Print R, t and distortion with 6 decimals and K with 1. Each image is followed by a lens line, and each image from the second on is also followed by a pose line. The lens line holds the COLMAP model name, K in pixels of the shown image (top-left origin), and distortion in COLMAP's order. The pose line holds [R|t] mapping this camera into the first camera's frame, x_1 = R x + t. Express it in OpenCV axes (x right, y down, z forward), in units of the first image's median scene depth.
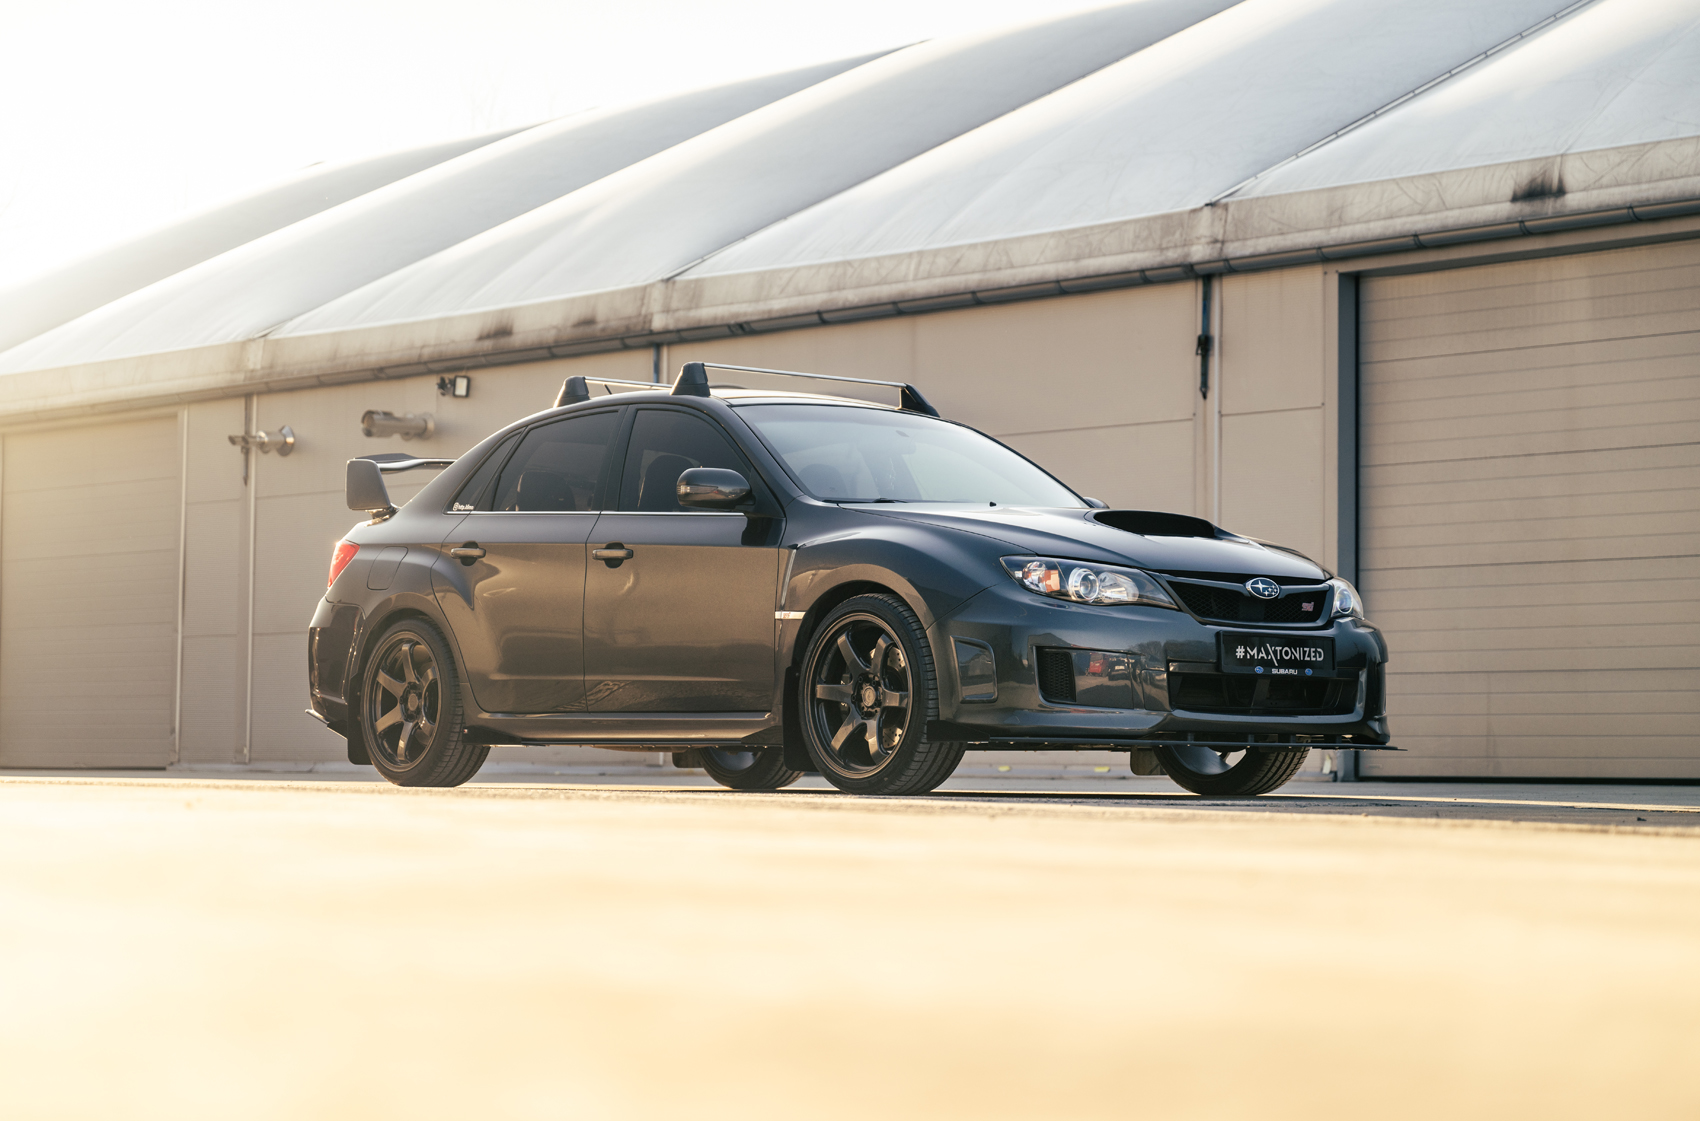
lens RADIAL K [[3364.3, 0, 850.0], [0, 3364.3, 560.5], [0, 0, 1]] dist [-0.003203, -0.227831]
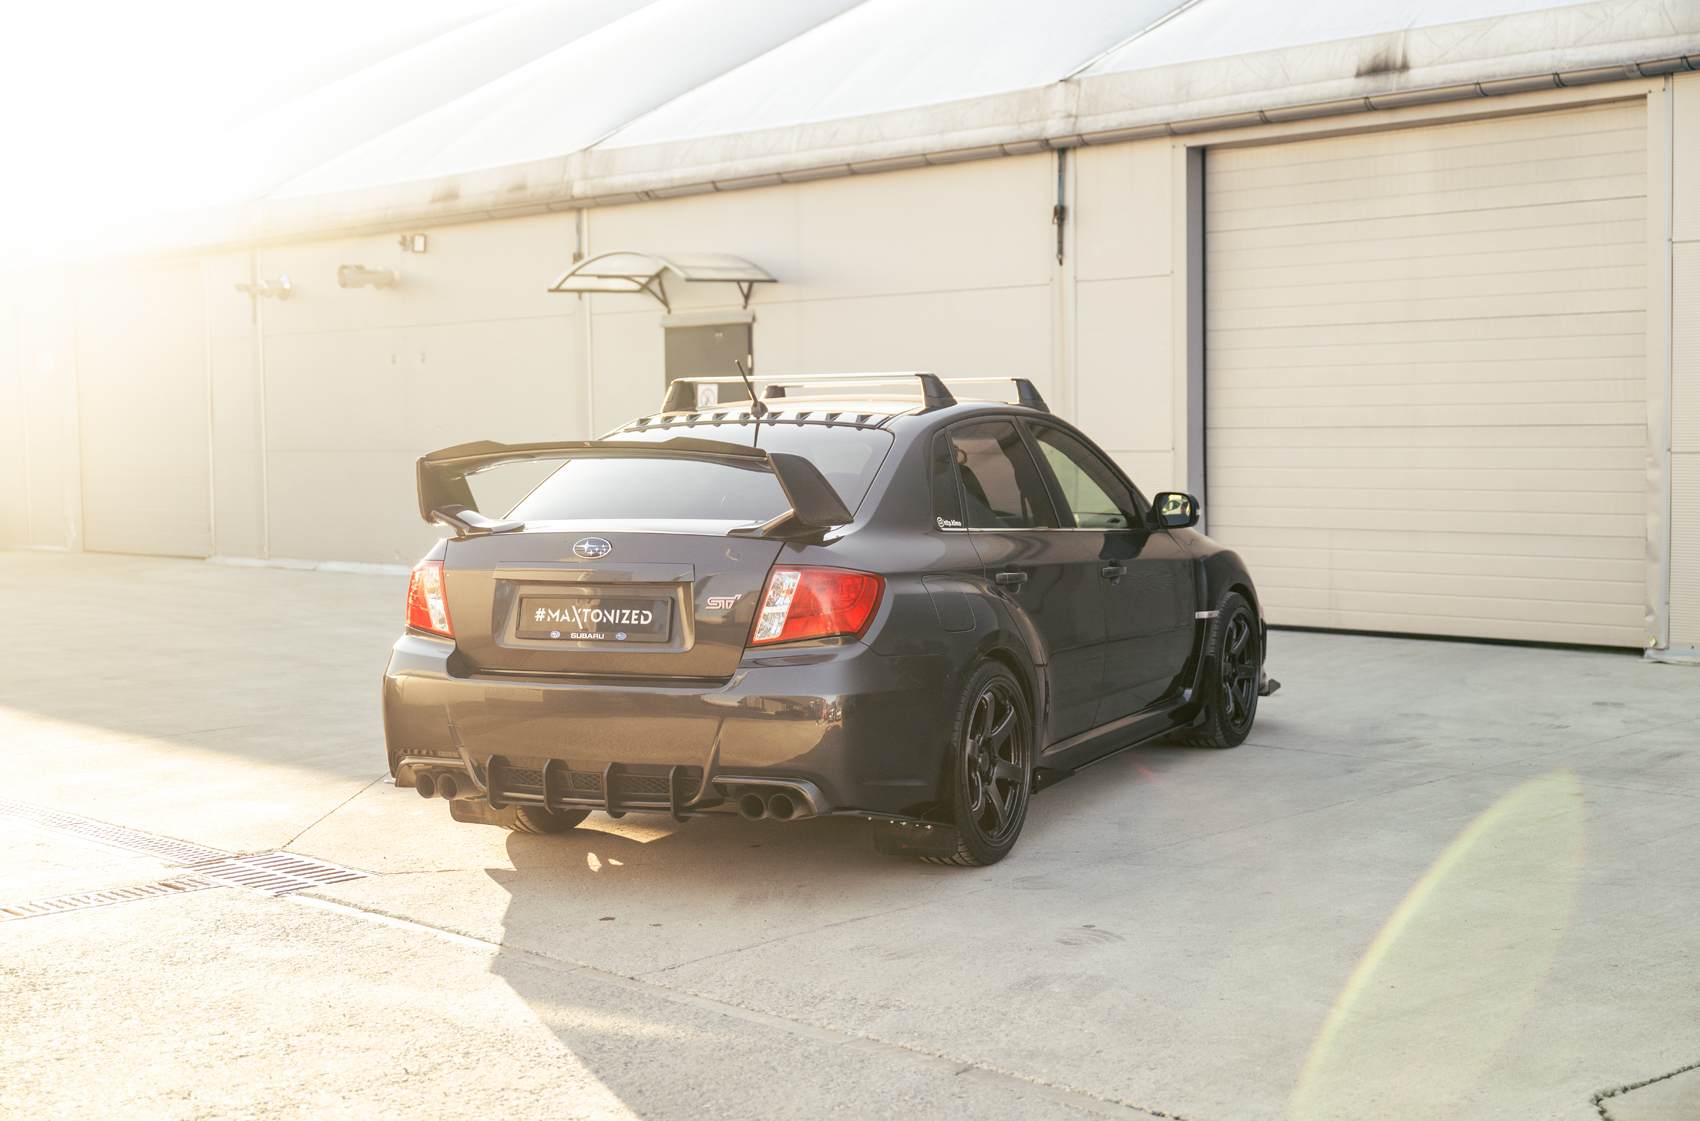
lens RADIAL K [[2258.0, 0, 850.0], [0, 2258.0, 560.5], [0, 0, 1]] dist [-0.005956, -0.016458]
pose [[0.999672, -0.024649, 0.007003, 0.030706], [0.023611, 0.992244, 0.122043, -0.044032], [-0.009957, -0.121837, 0.992500, 0.273588]]
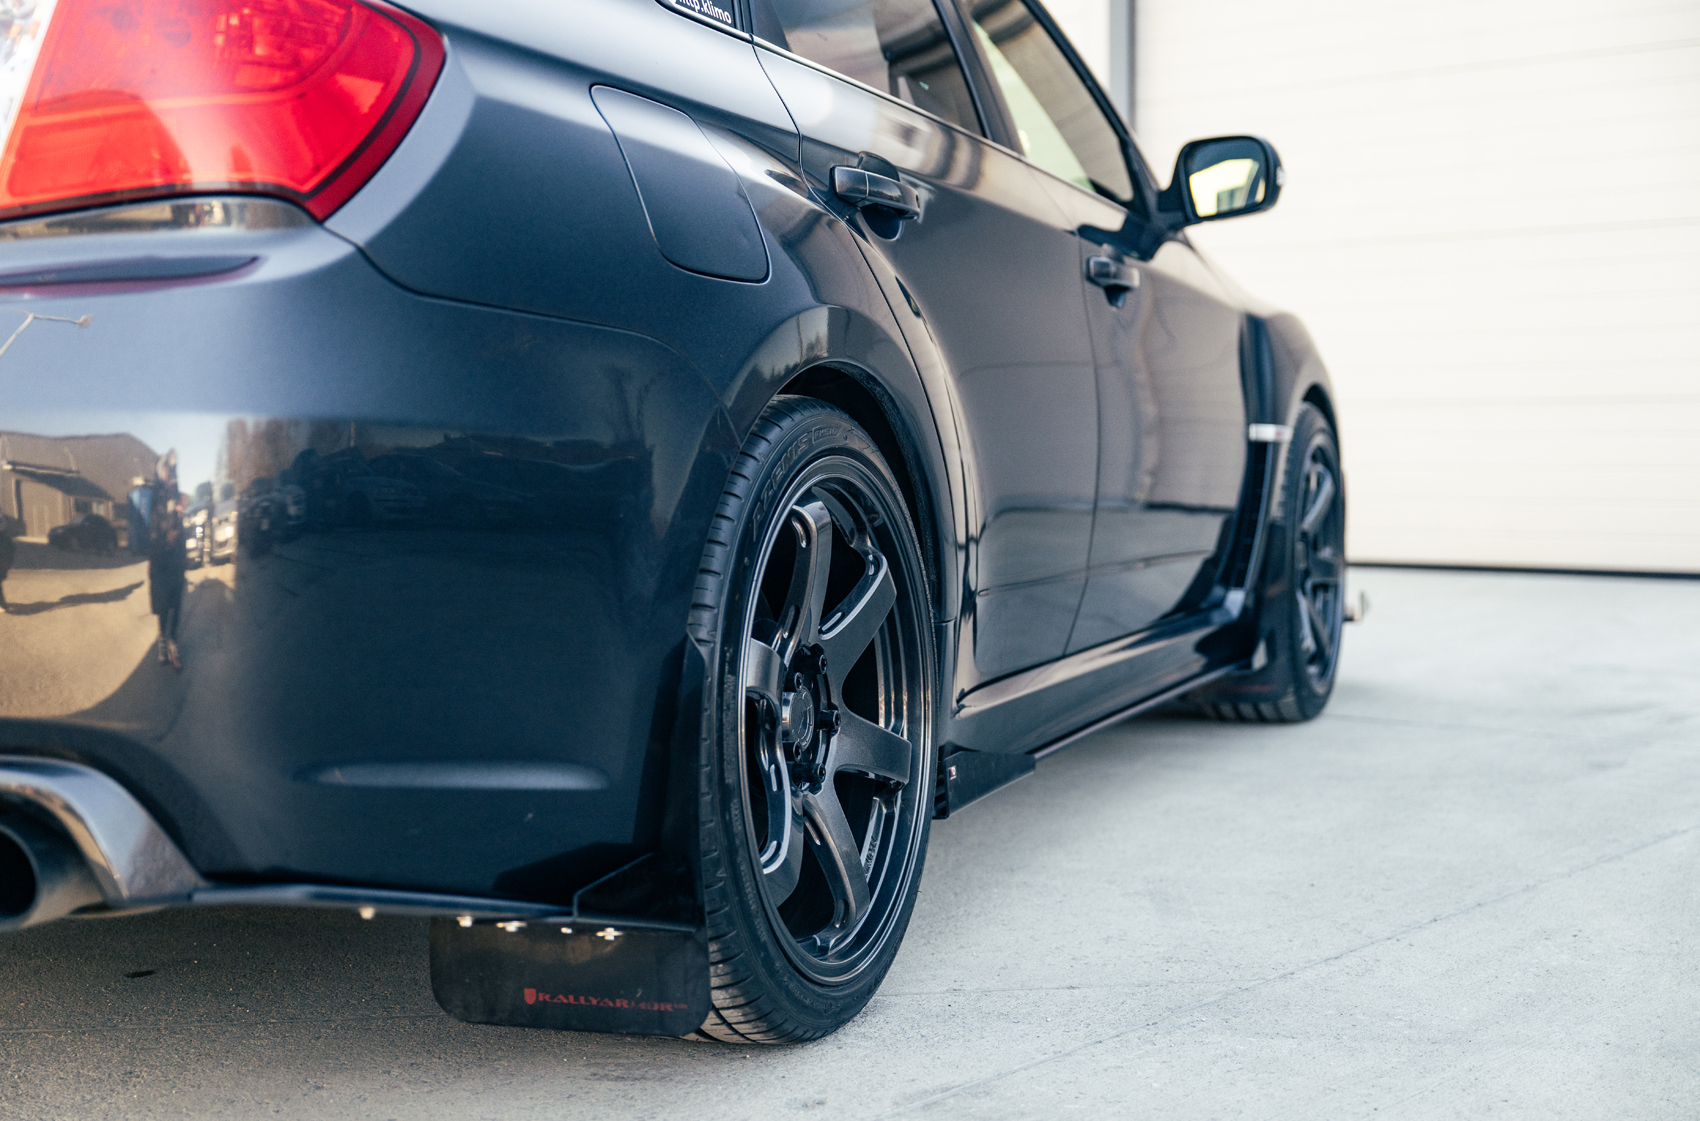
lens RADIAL K [[2434.3, 0, 850.0], [0, 2434.3, 560.5], [0, 0, 1]] dist [0.000160, 0.000718]
pose [[0.995475, -0.021933, 0.092460, 0.043928], [0.010861, 0.992884, 0.118589, 0.005231], [-0.094403, -0.117048, 0.988629, 0.486012]]
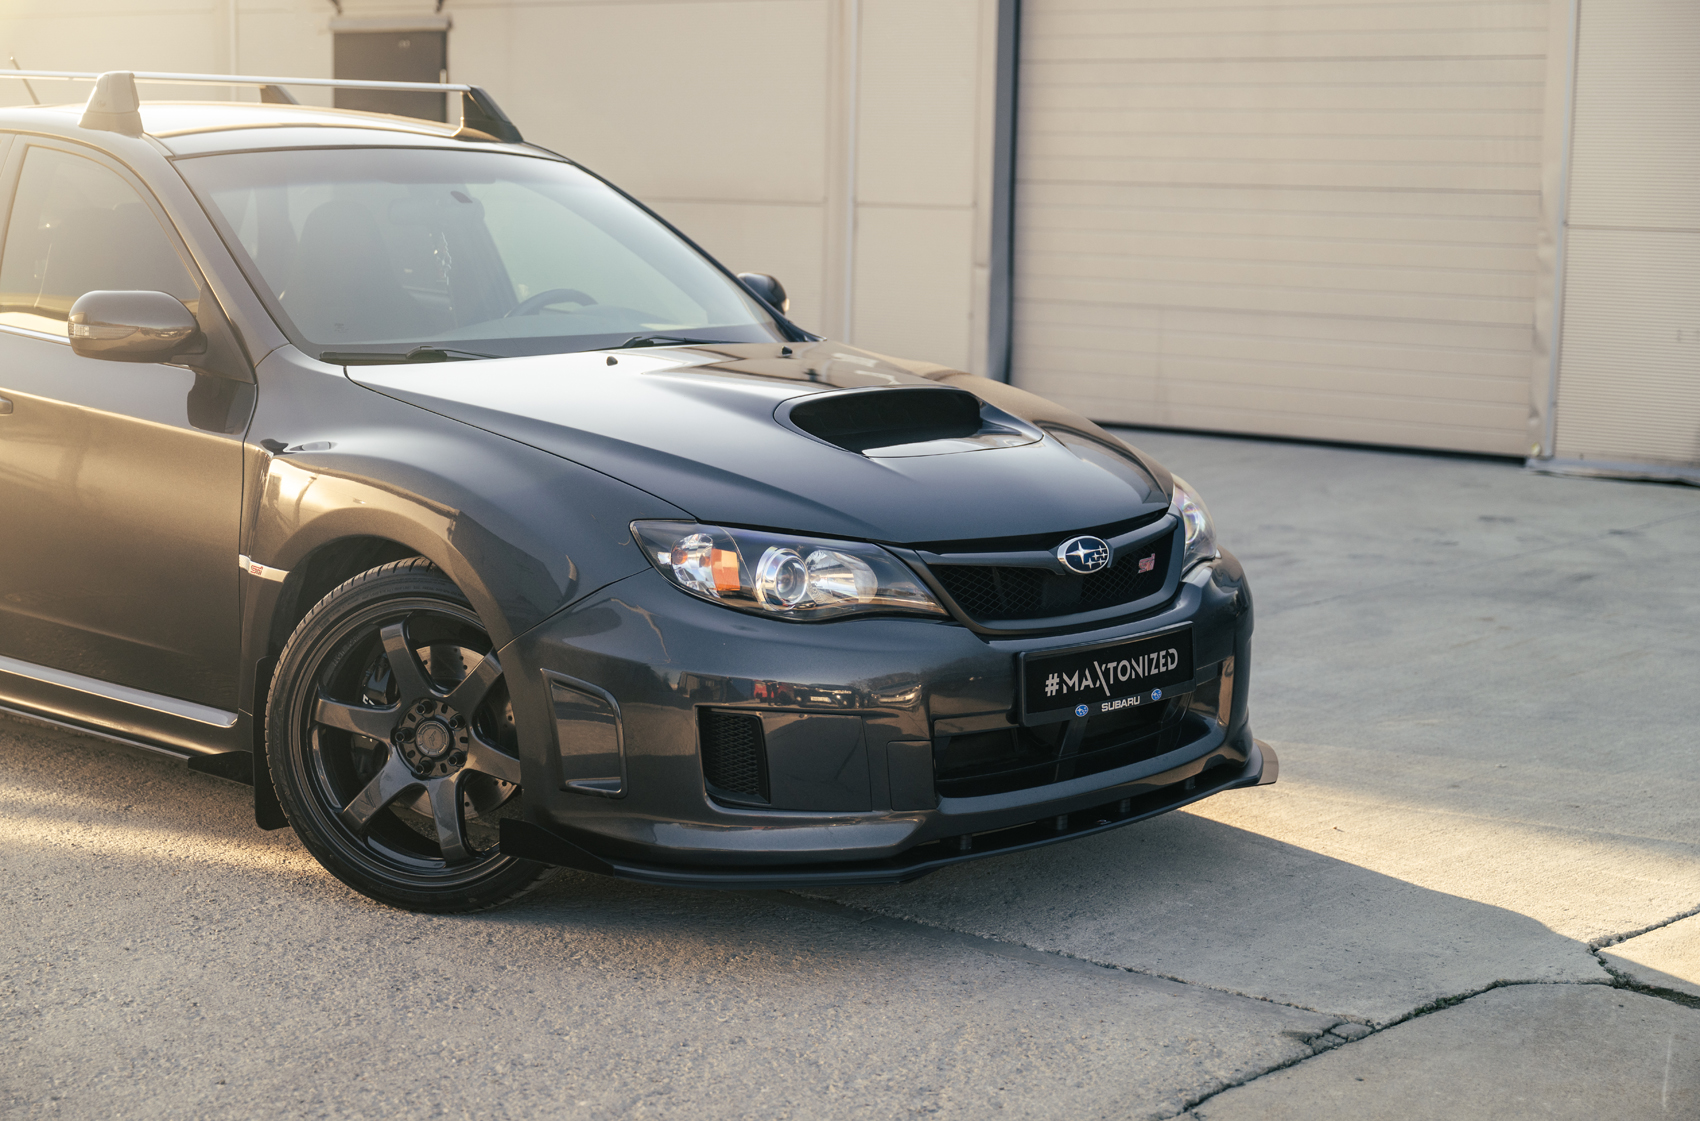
lens RADIAL K [[2774.3, 0, 850.0], [0, 2774.3, 560.5], [0, 0, 1]] dist [-0.004033, -0.109323]
pose [[0.990899, -0.008862, 0.134319, 0.009309], [-0.018254, 0.979767, 0.199308, -0.042214], [-0.133368, -0.199946, 0.970688, 0.269204]]
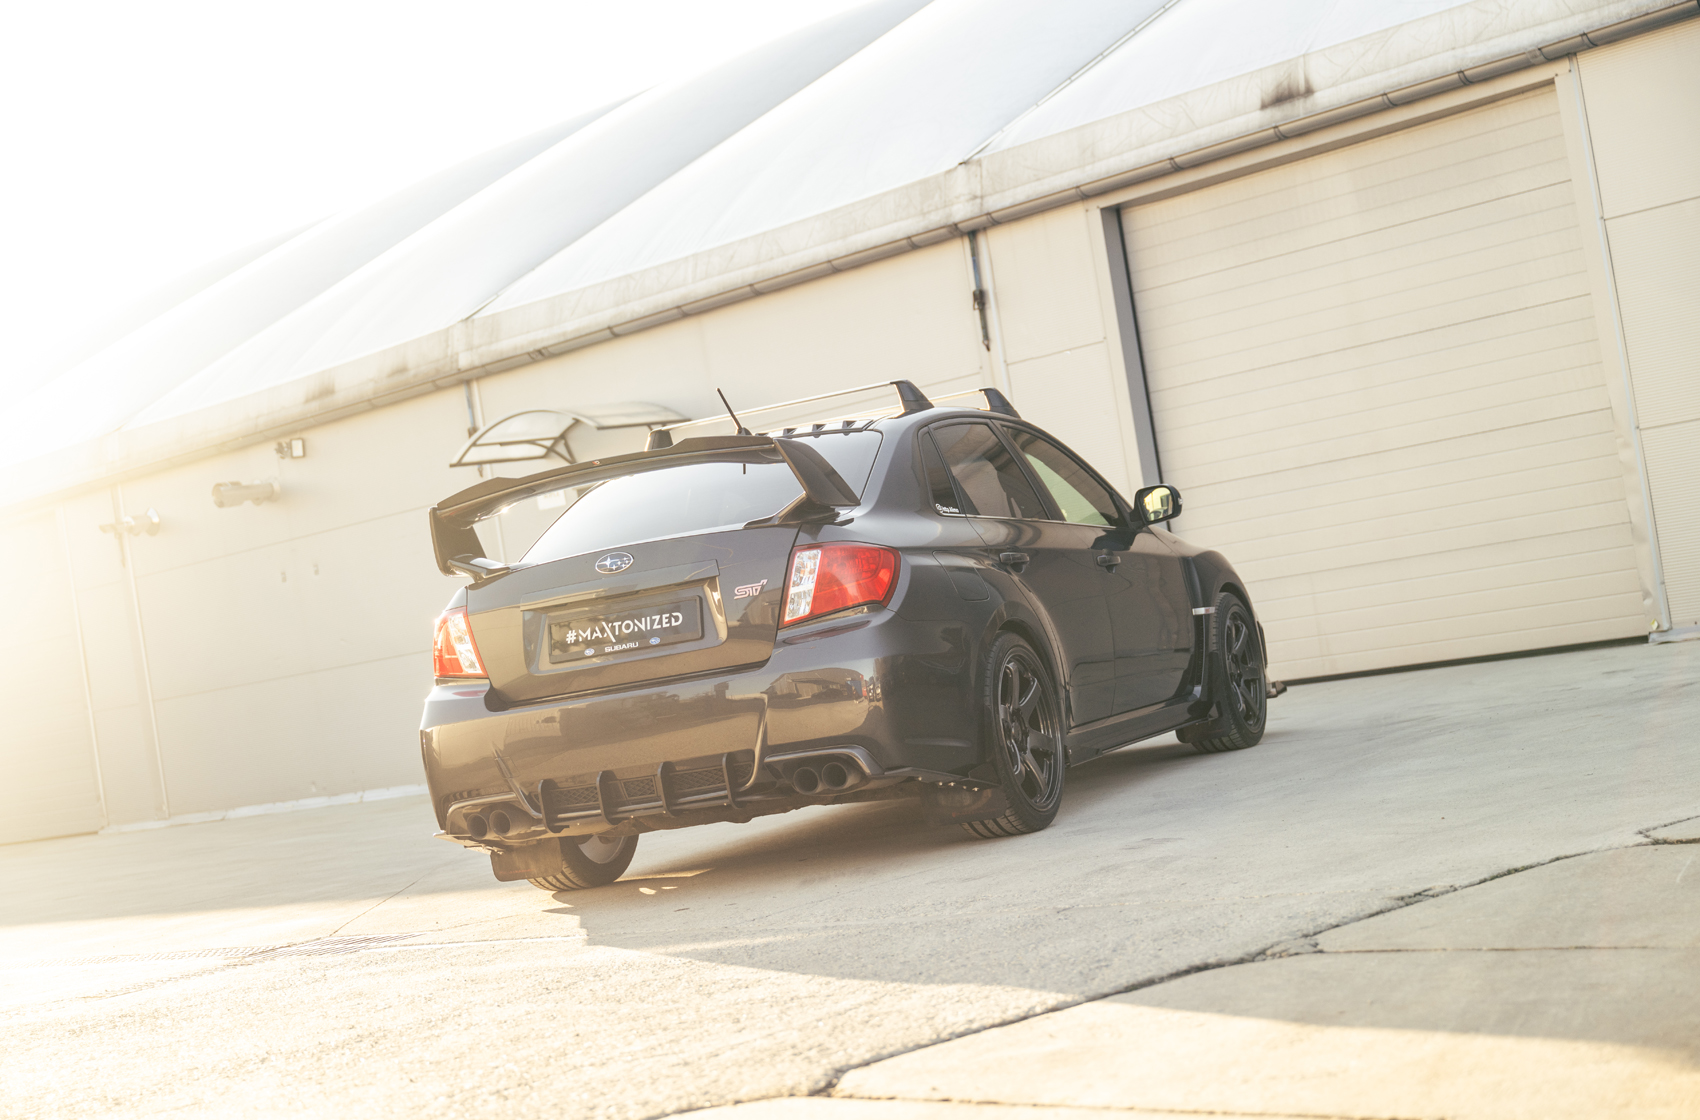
lens RADIAL K [[2563.1, 0, 835.3], [0, 2563.1, 566.4], [0, 0, 1]] dist [-0.005843, -0.027026]
pose [[0.985483, -0.162853, 0.047982, 0.010812], [0.161561, 0.986415, 0.029710, -0.013860], [-0.052168, -0.021526, 0.998406, 0.217819]]
